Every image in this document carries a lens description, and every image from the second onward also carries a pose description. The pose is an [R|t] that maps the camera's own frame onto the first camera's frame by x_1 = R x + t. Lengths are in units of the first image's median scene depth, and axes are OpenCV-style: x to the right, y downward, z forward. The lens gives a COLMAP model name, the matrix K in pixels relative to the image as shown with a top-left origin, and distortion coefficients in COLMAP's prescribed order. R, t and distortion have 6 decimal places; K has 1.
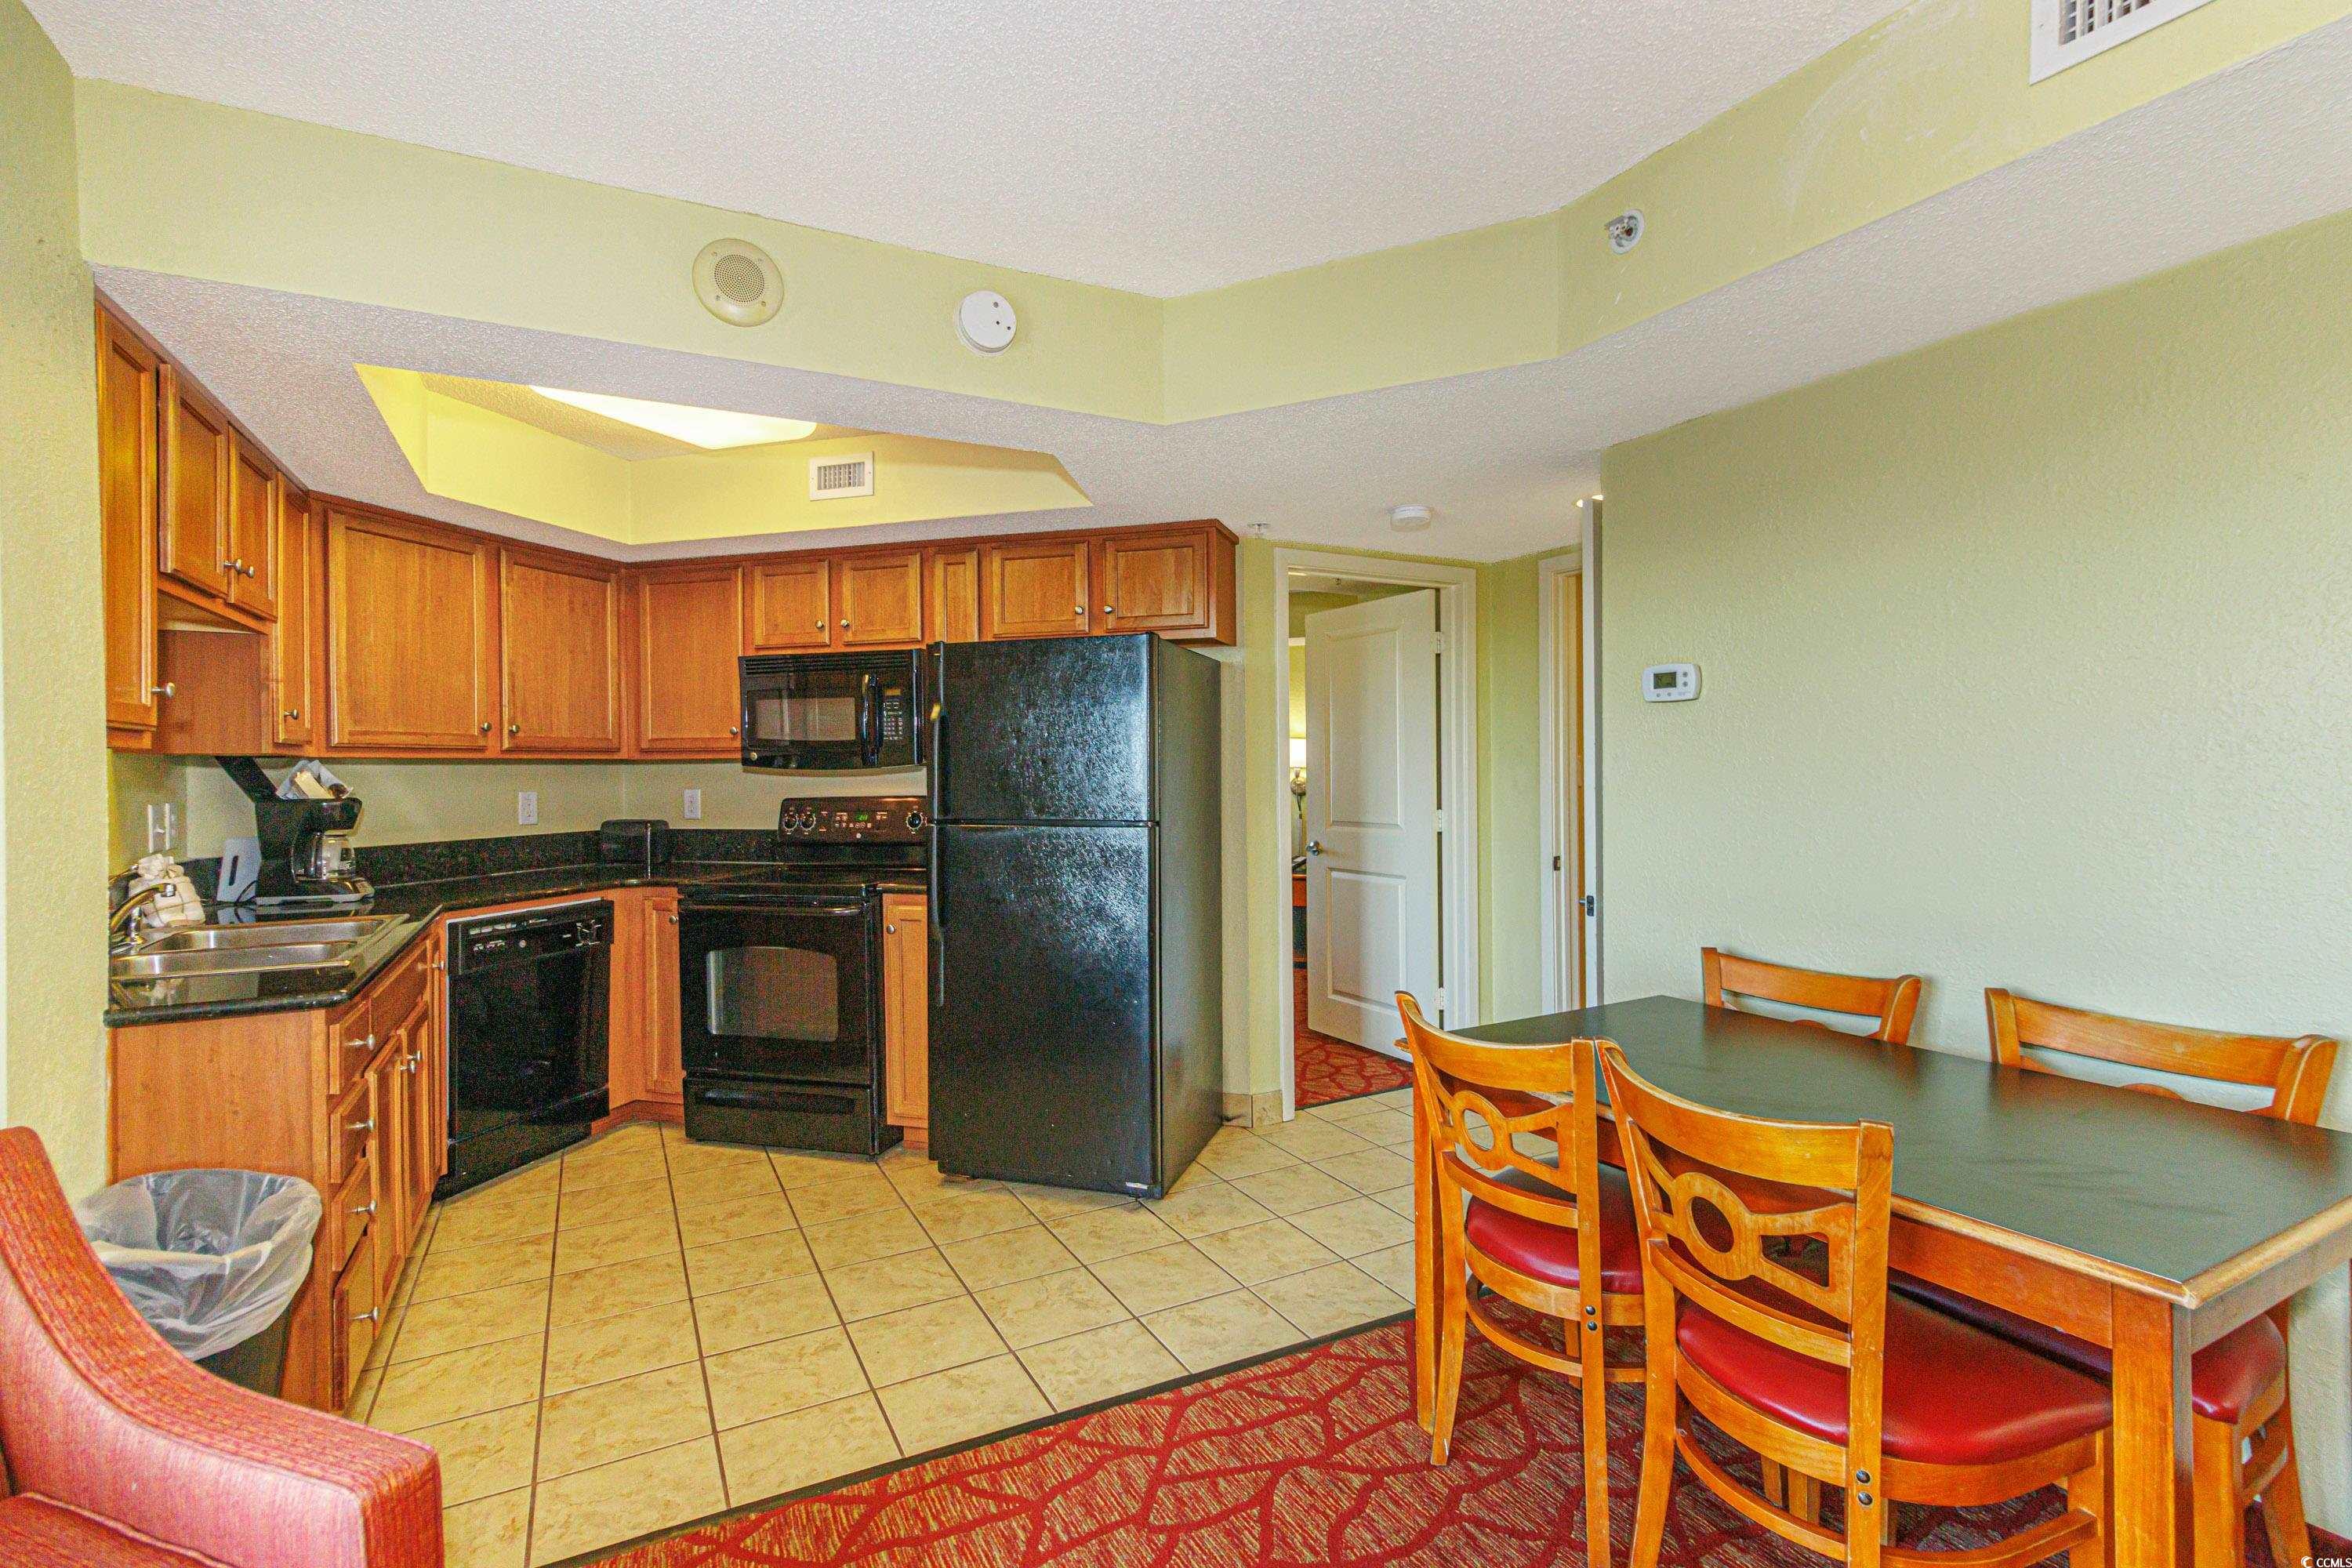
lens RADIAL K [[1080.1, 0, 1169.0], [0, 1080.1, 772.1], [0, 0, 1]] dist [0.000786, 0.001087]
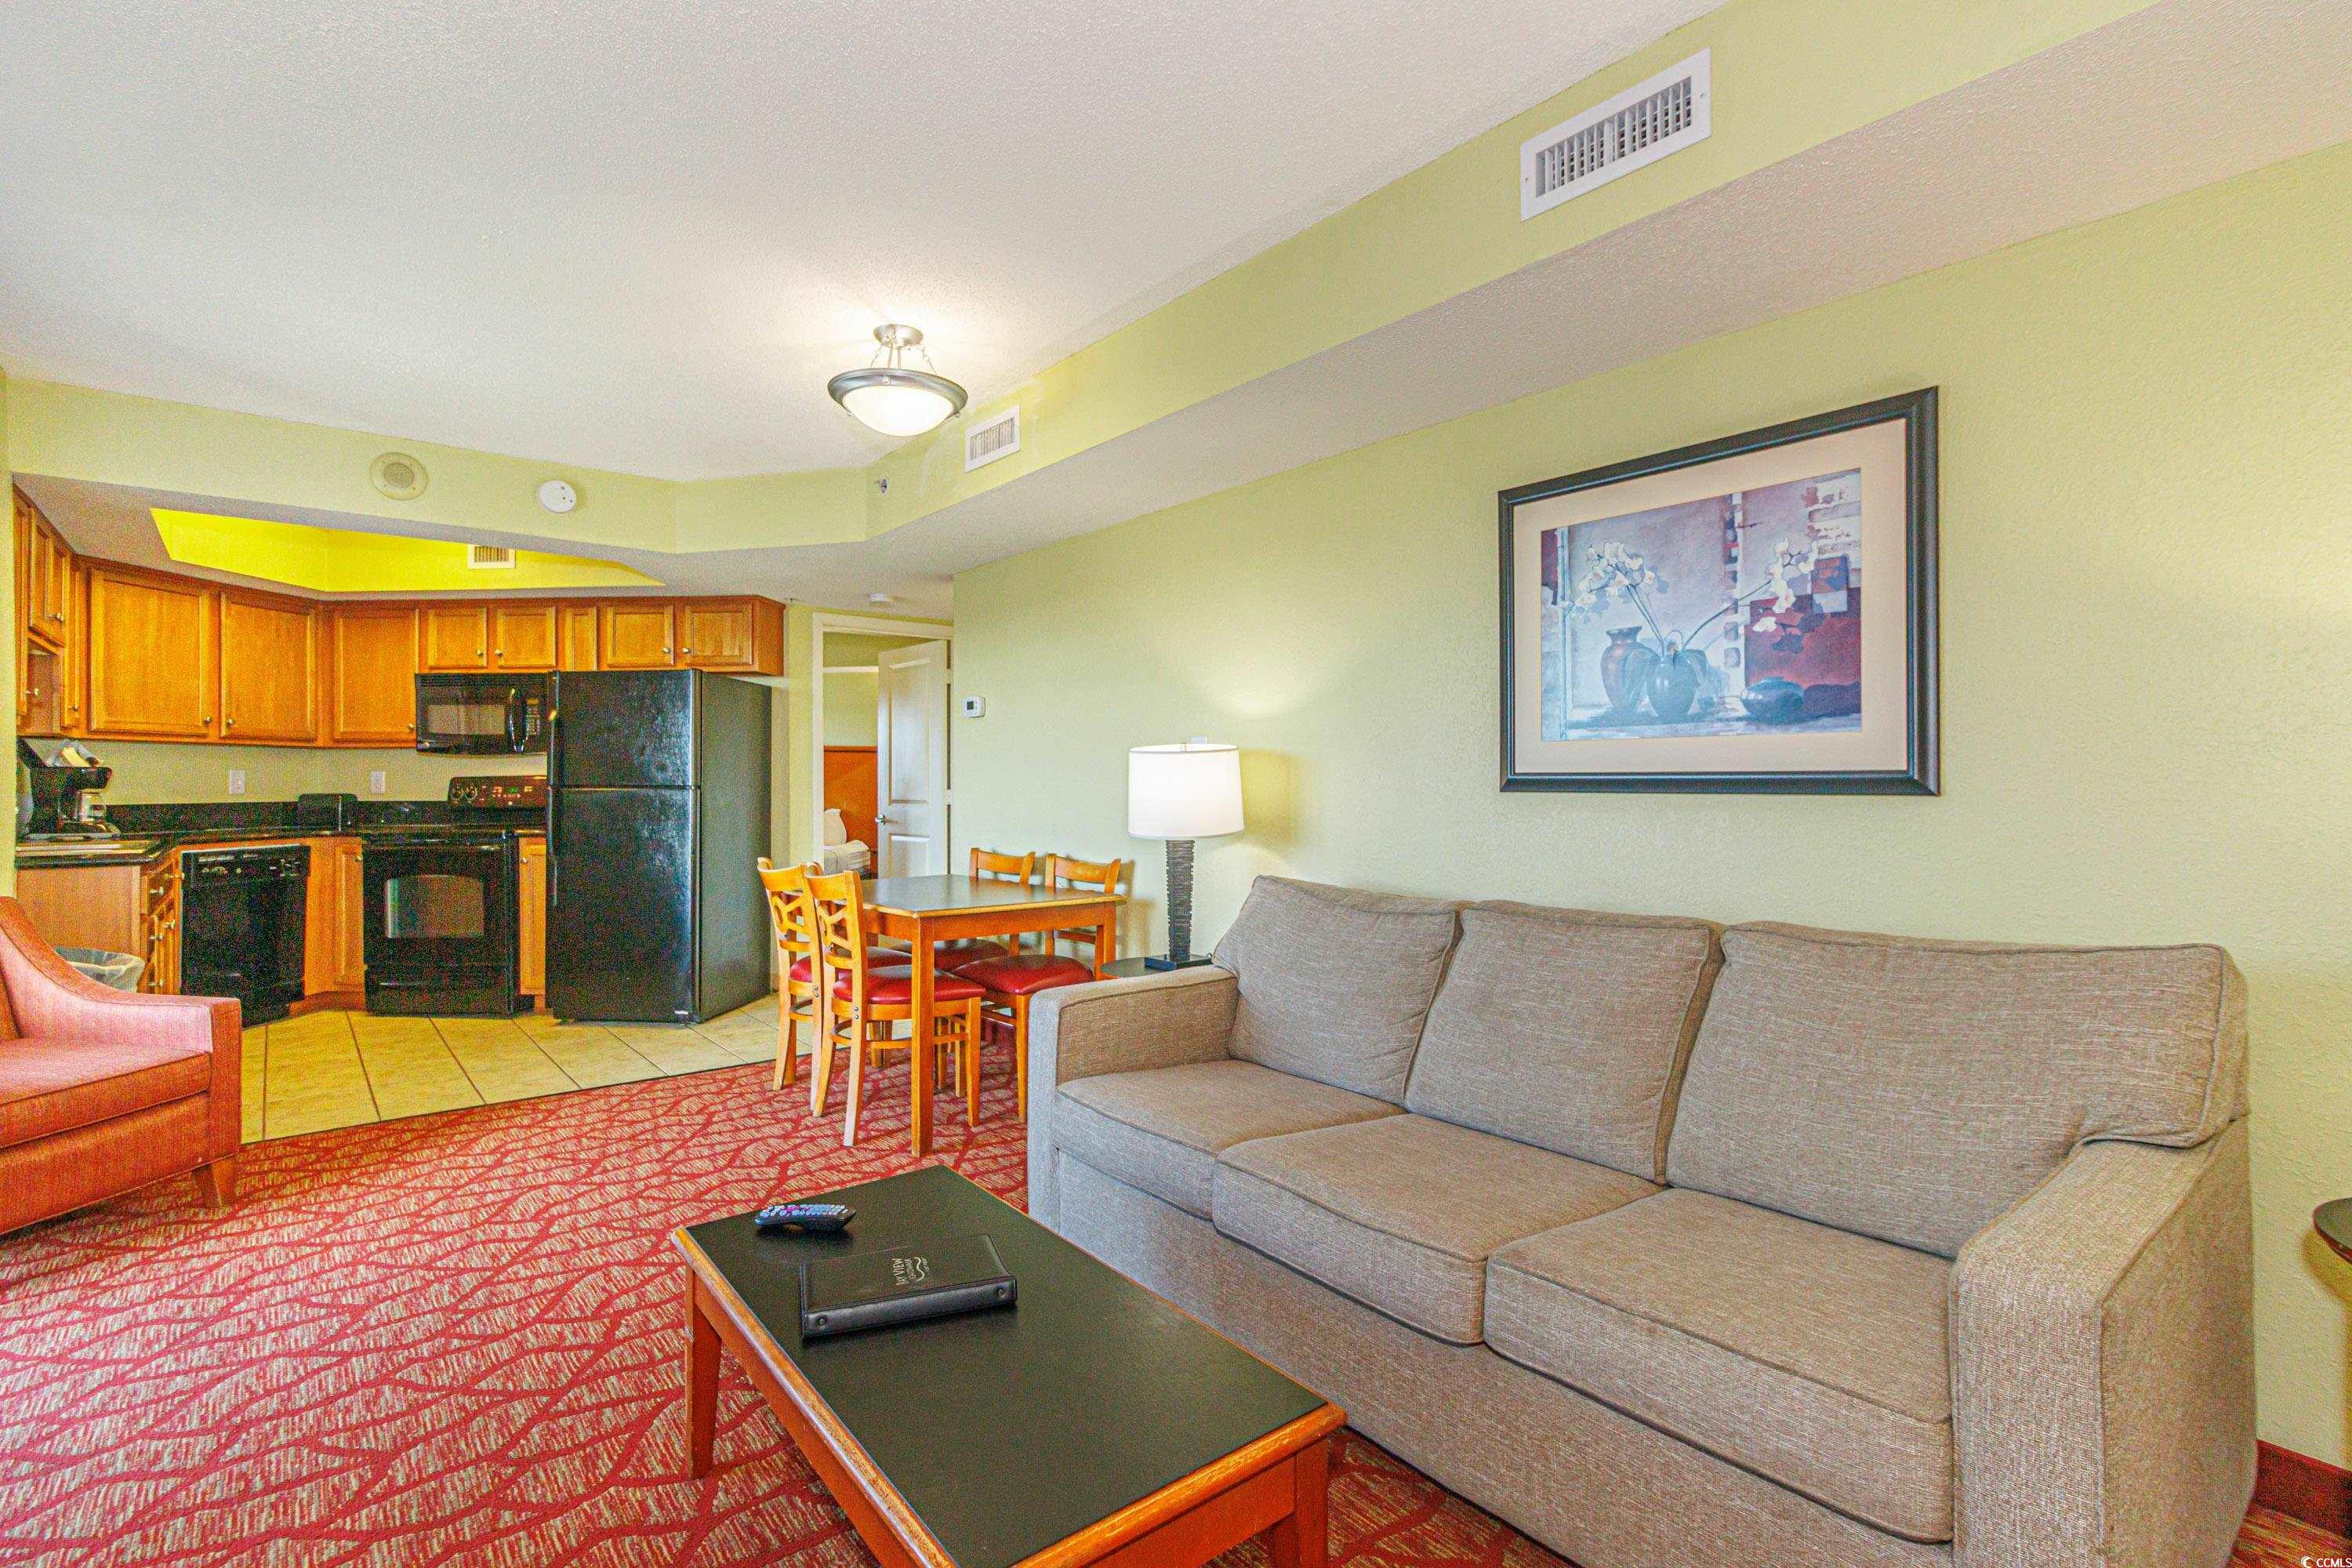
lens RADIAL K [[1080.1, 0, 1169.6], [0, 1080.1, 778.6], [0, 0, 1]] dist [0.000786, 0.001087]
pose [[0.979306, 0.008602, 0.202200, 0.304994], [-0.007076, 0.999941, -0.008266, 0.036960], [-0.202259, 0.006664, 0.979309, -0.623908]]
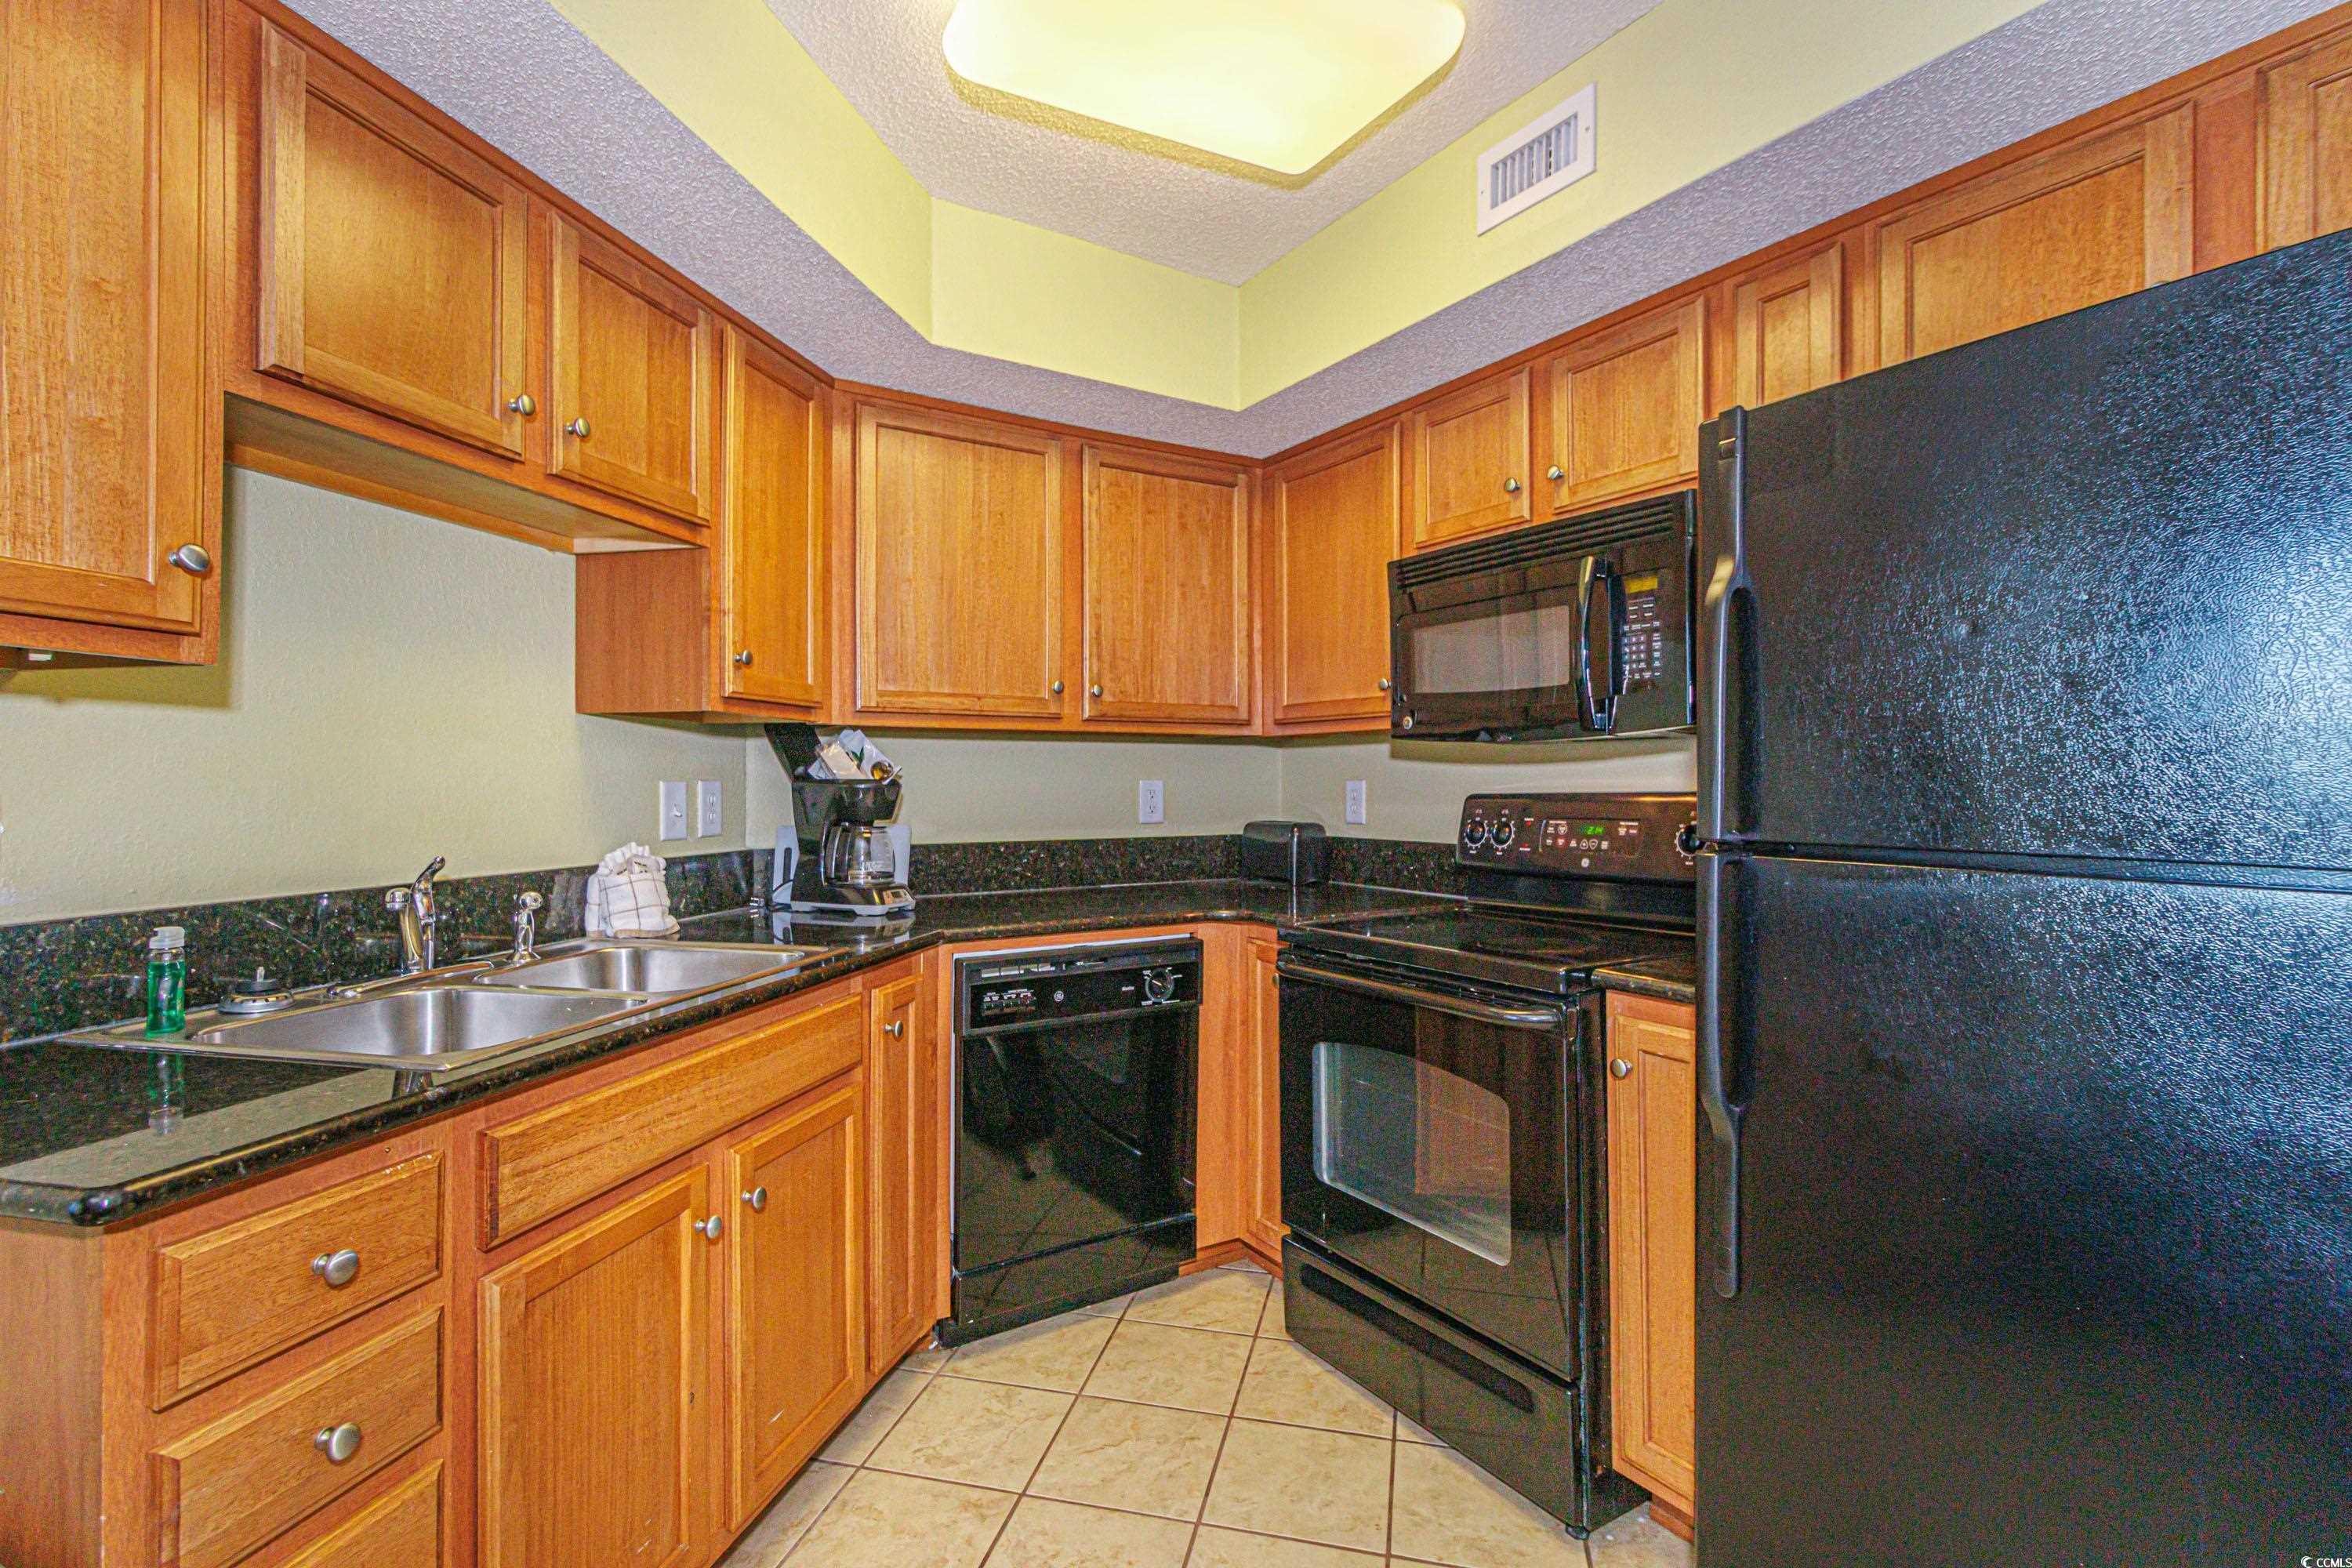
lens RADIAL K [[1080.1, 0, 1160.7], [0, 1080.1, 781.9], [0, 0, 1]] dist [0.000786, 0.001087]
pose [[0.745711, 0.008192, -0.666220, -0.091245], [-0.007532, 0.999964, 0.003865, 0.019090], [0.666227, 0.002136, 0.745746, 0.501694]]
